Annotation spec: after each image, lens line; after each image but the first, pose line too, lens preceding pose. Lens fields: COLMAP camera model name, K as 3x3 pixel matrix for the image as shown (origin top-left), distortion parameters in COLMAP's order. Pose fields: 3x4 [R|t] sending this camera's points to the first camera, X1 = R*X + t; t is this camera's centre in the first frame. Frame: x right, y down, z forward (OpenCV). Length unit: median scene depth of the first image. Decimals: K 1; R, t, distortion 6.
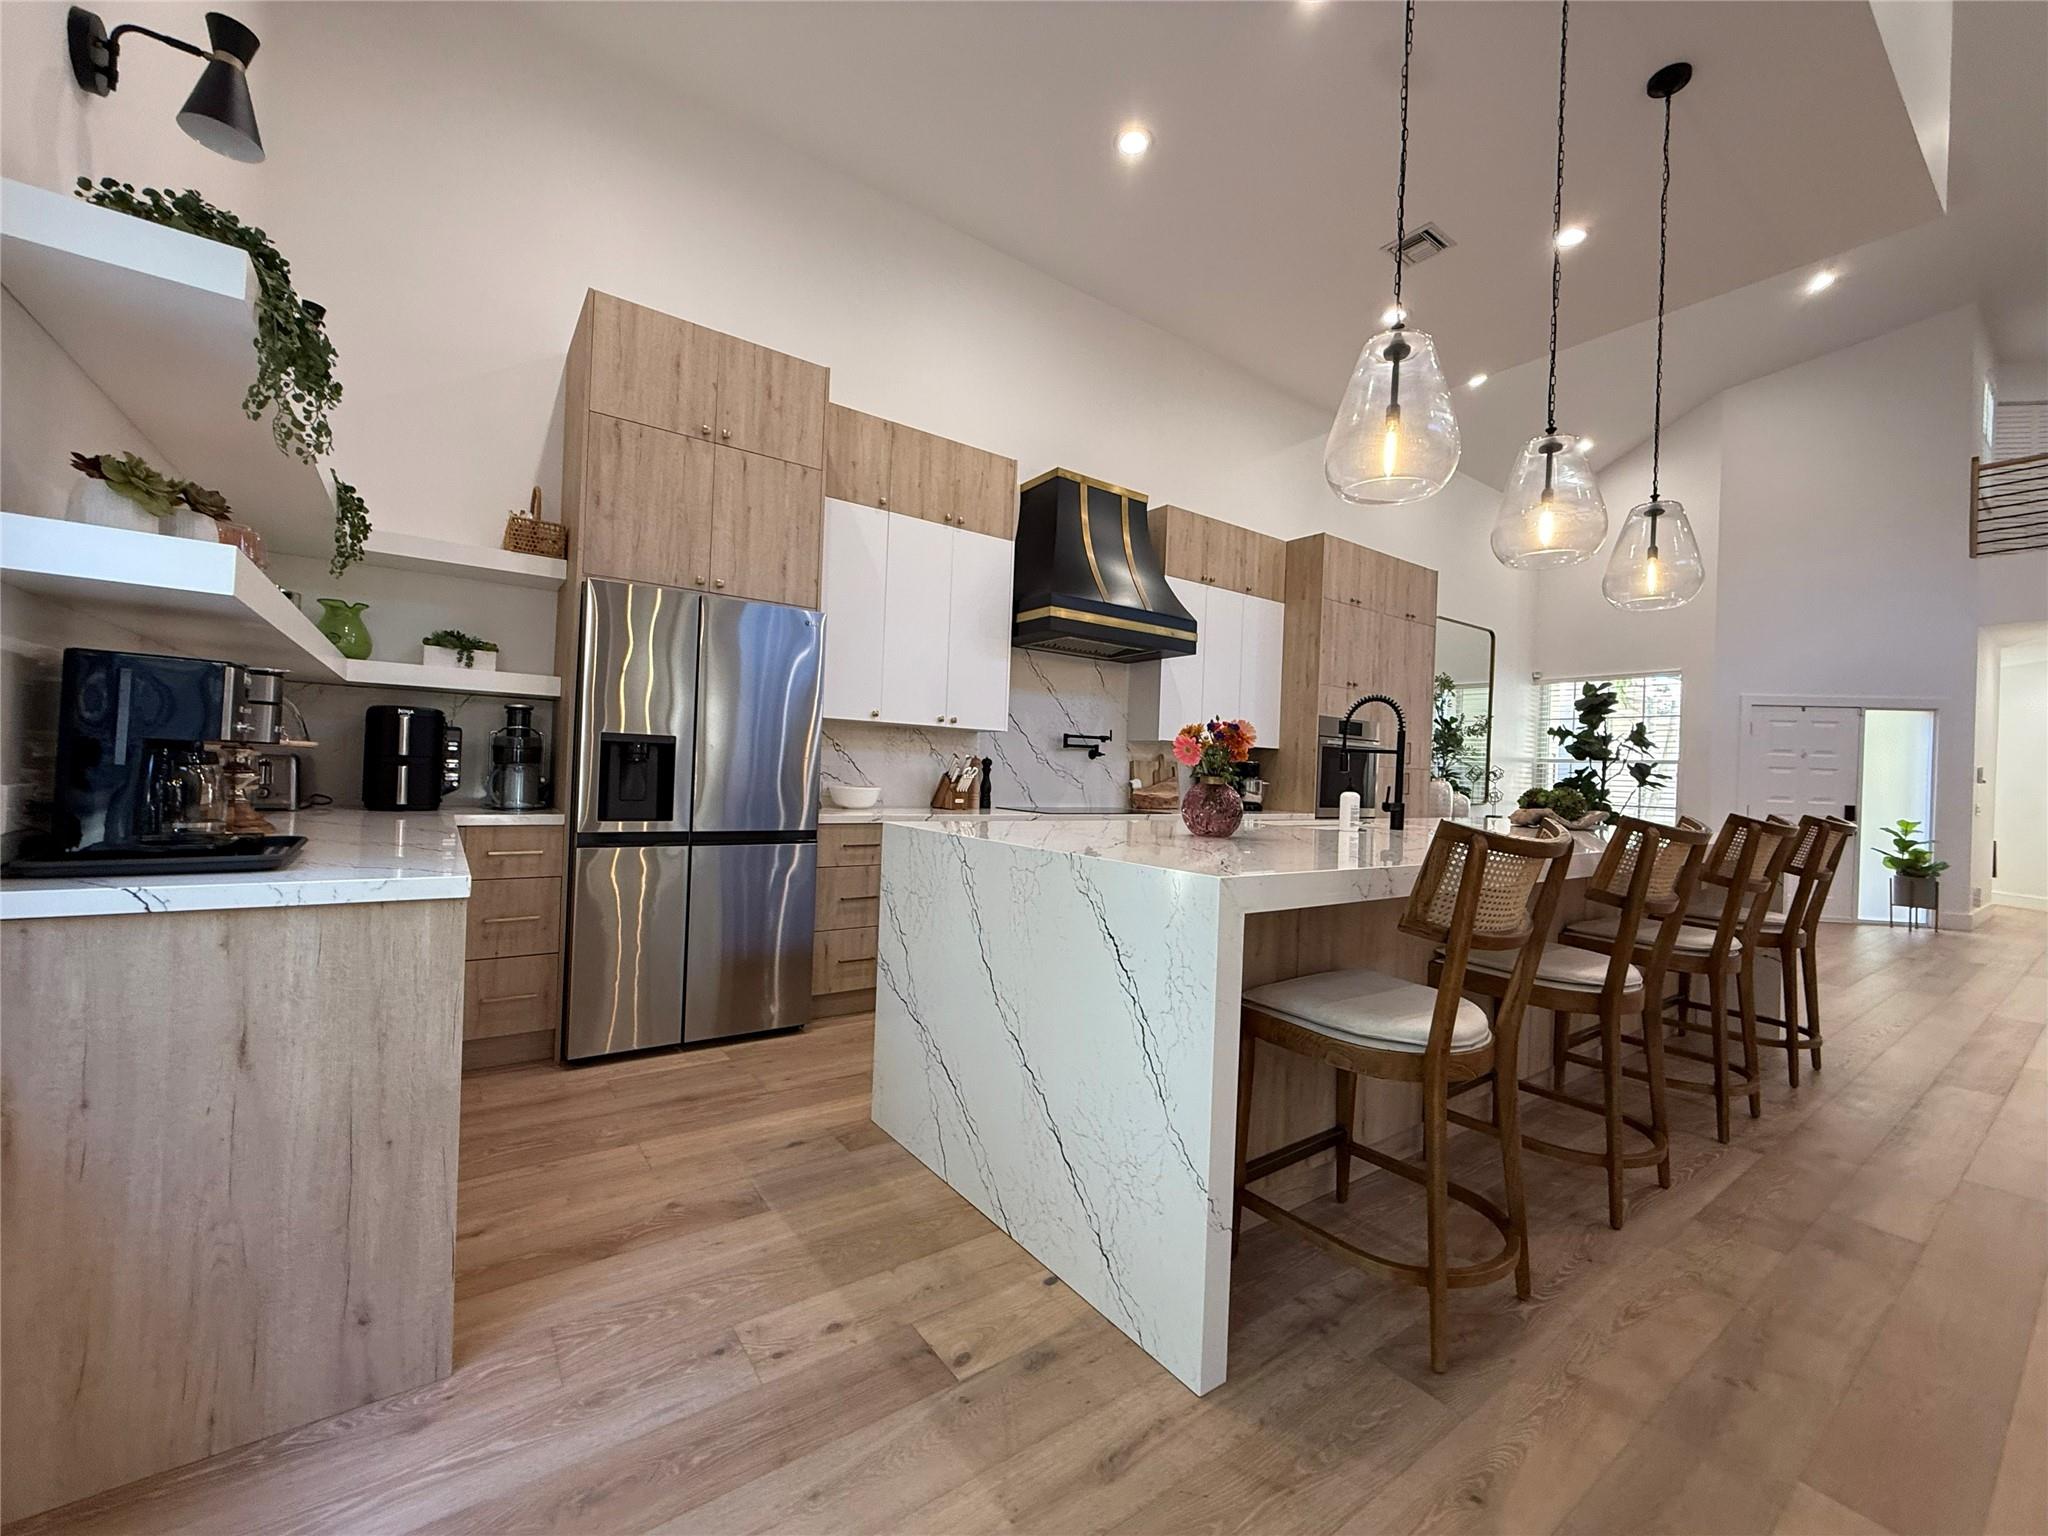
lens RADIAL K [[816.2, 0, 1019.8], [0, 816.2, 769.0], [0, 0, 1]] dist [-0.000729, 0.000318]
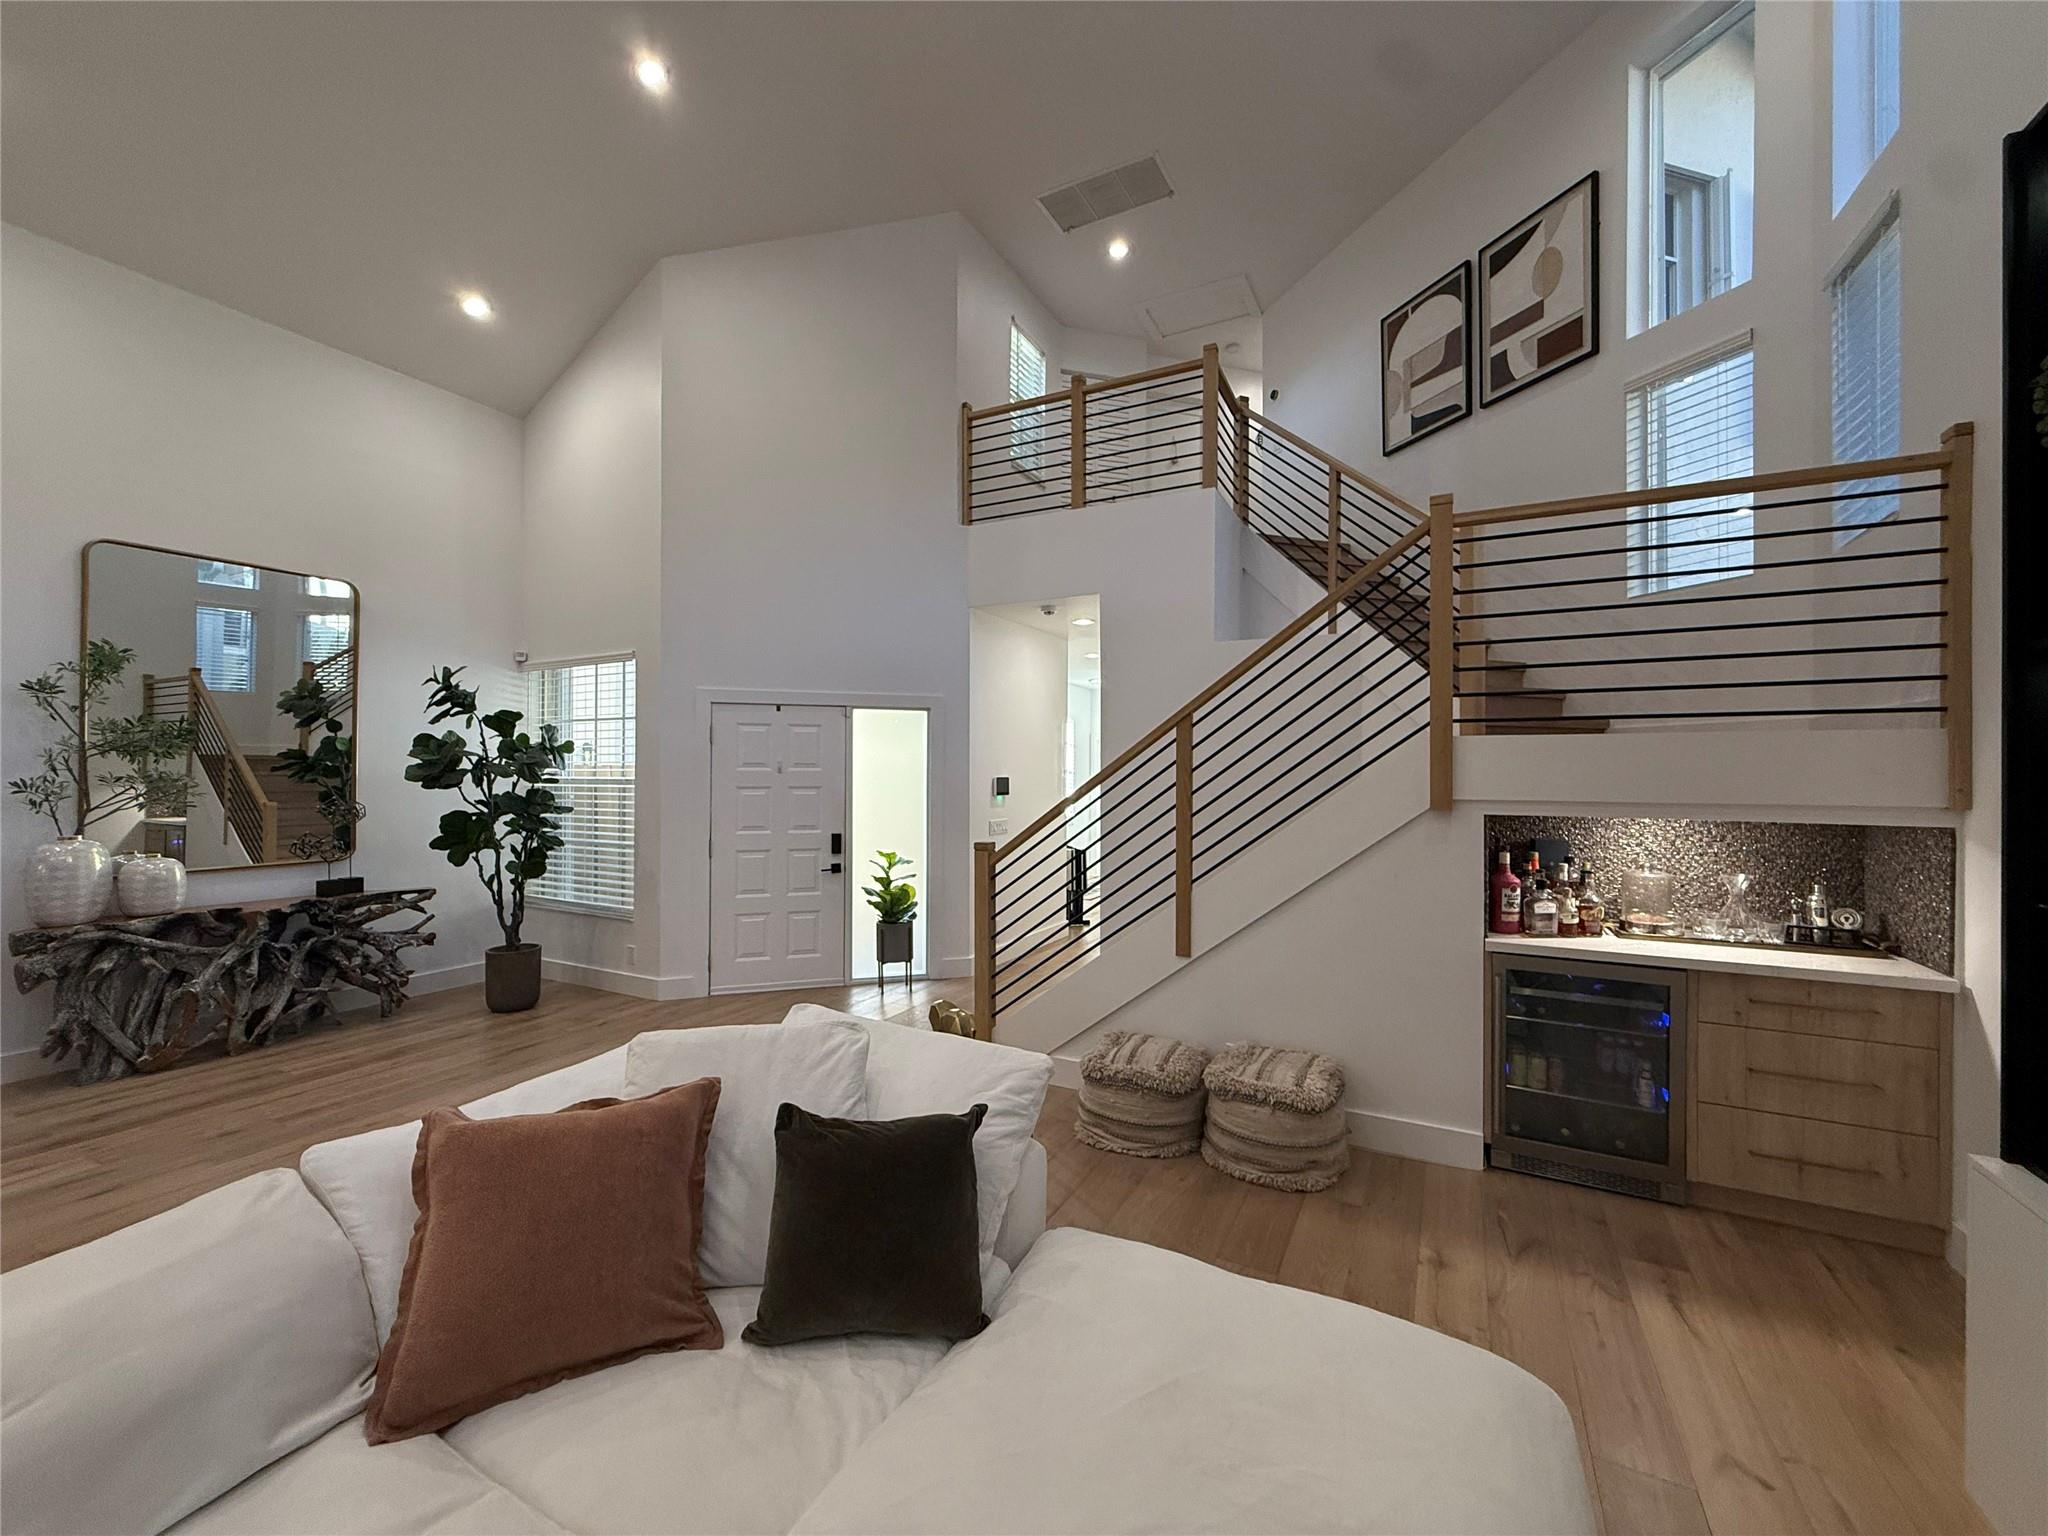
lens RADIAL K [[816.2, 0, 1025.9], [0, 816.2, 768.0], [0, 0, 1]] dist [-0.000729, 0.000318]
pose [[0.895612, -0.034287, 0.443514, 0.851170], [0.031625, 0.999410, 0.013399, -0.022649], [-0.443711, 0.002026, 0.896167, 0.235955]]
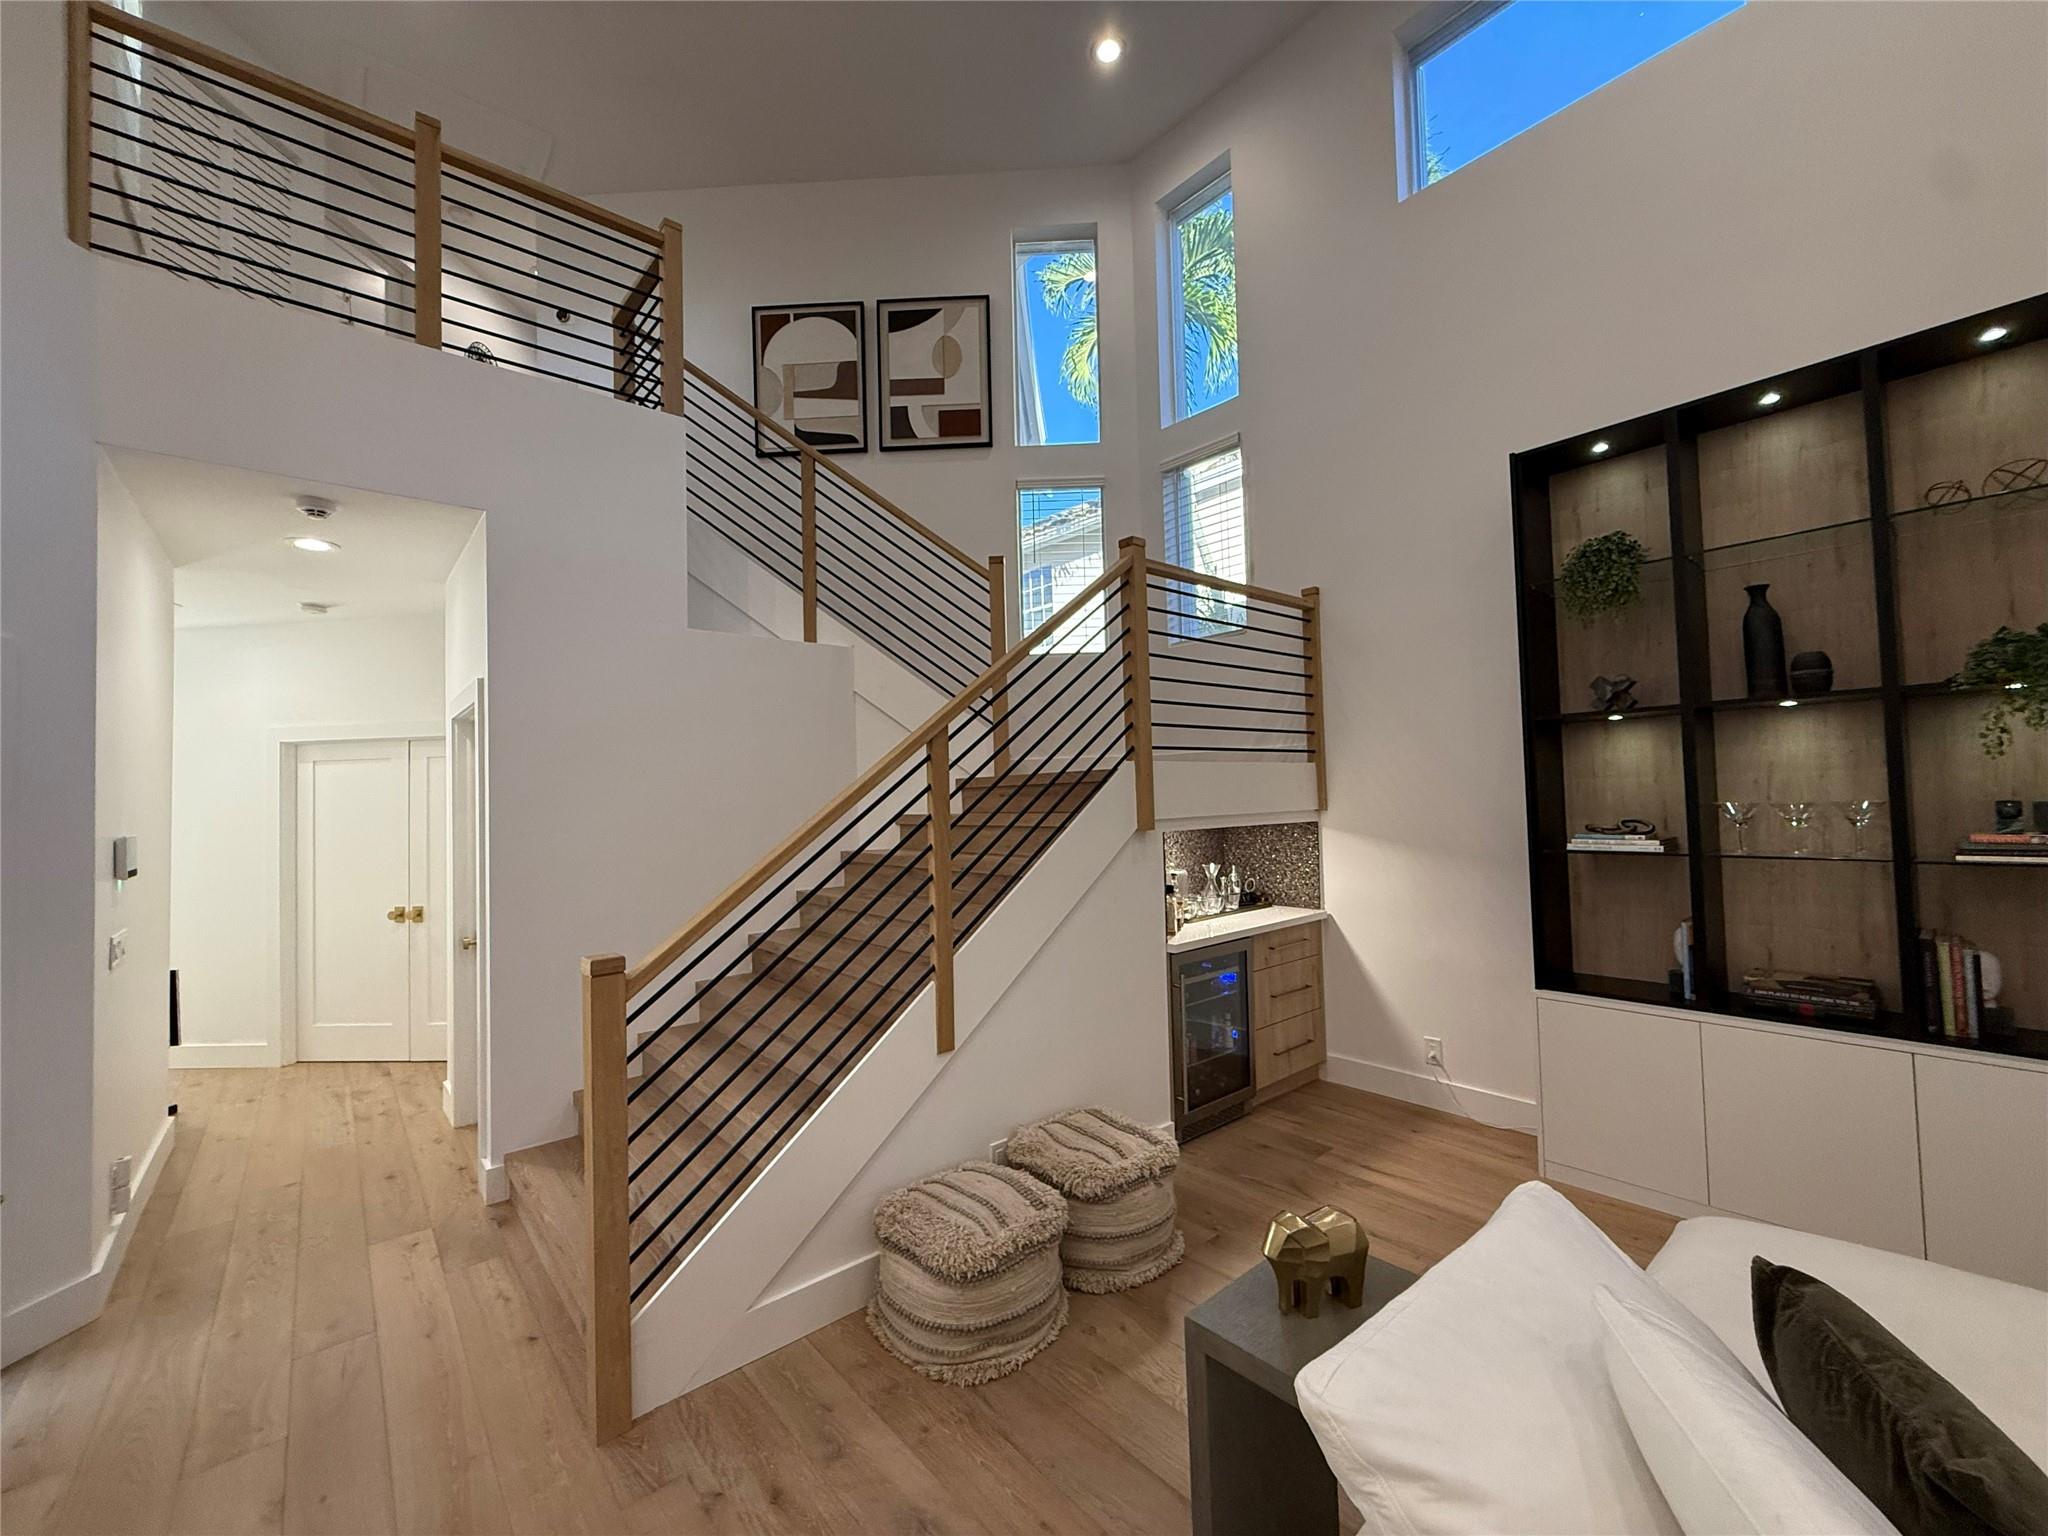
lens RADIAL K [[816.2, 0, 1027.3], [0, 816.2, 765.5], [0, 0, 1]] dist [-0.000729, 0.000318]
pose [[-0.089462, -0.000100, 0.995990, 0.786231], [0.024746, 0.999691, 0.002323, -0.026926], [-0.995683, 0.024855, -0.089432, 0.633010]]
